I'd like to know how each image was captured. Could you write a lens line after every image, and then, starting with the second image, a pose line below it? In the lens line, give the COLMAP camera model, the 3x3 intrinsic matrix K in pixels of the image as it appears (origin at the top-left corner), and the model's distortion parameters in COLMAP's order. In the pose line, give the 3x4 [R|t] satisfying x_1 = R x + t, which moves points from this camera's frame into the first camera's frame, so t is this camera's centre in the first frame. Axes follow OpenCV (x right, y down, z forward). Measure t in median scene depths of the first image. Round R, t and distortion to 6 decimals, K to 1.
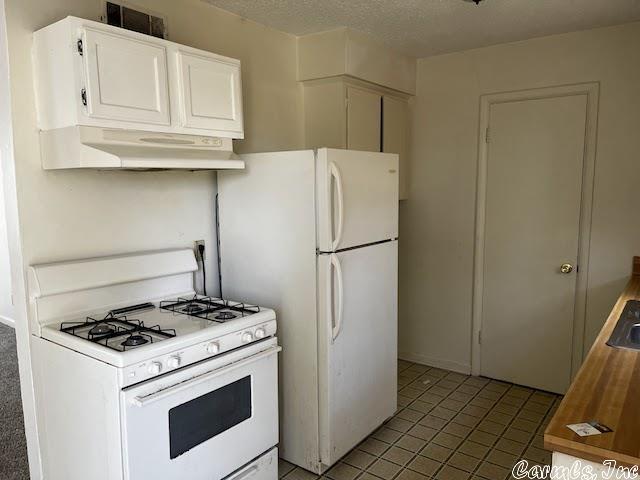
lens RADIAL K [[483.4, 0, 316.3], [0, 483.4, 243.5], [0, 0, 1]] dist [0.056192, -0.058276]
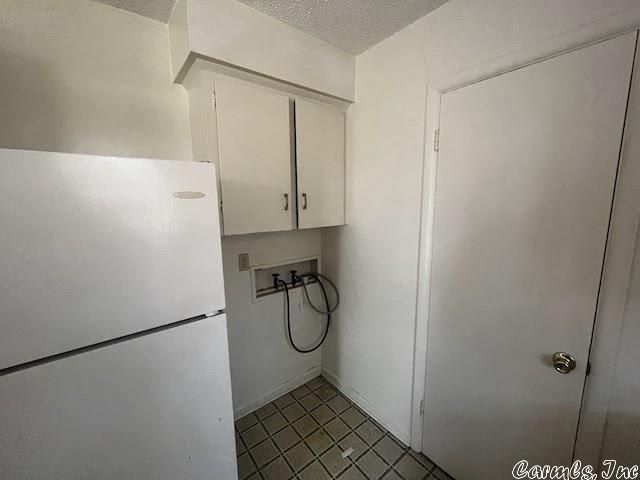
lens RADIAL K [[256.5, 0, 318.4], [0, 256.5, 240.1], [0, 0, 1]] dist [-0.001397, -0.000134]
pose [[0.964642, 0.029269, -0.261935, 0.290628], [-0.020667, 0.999155, 0.035535, -0.089087], [0.262754, -0.028865, 0.964431, 0.600561]]
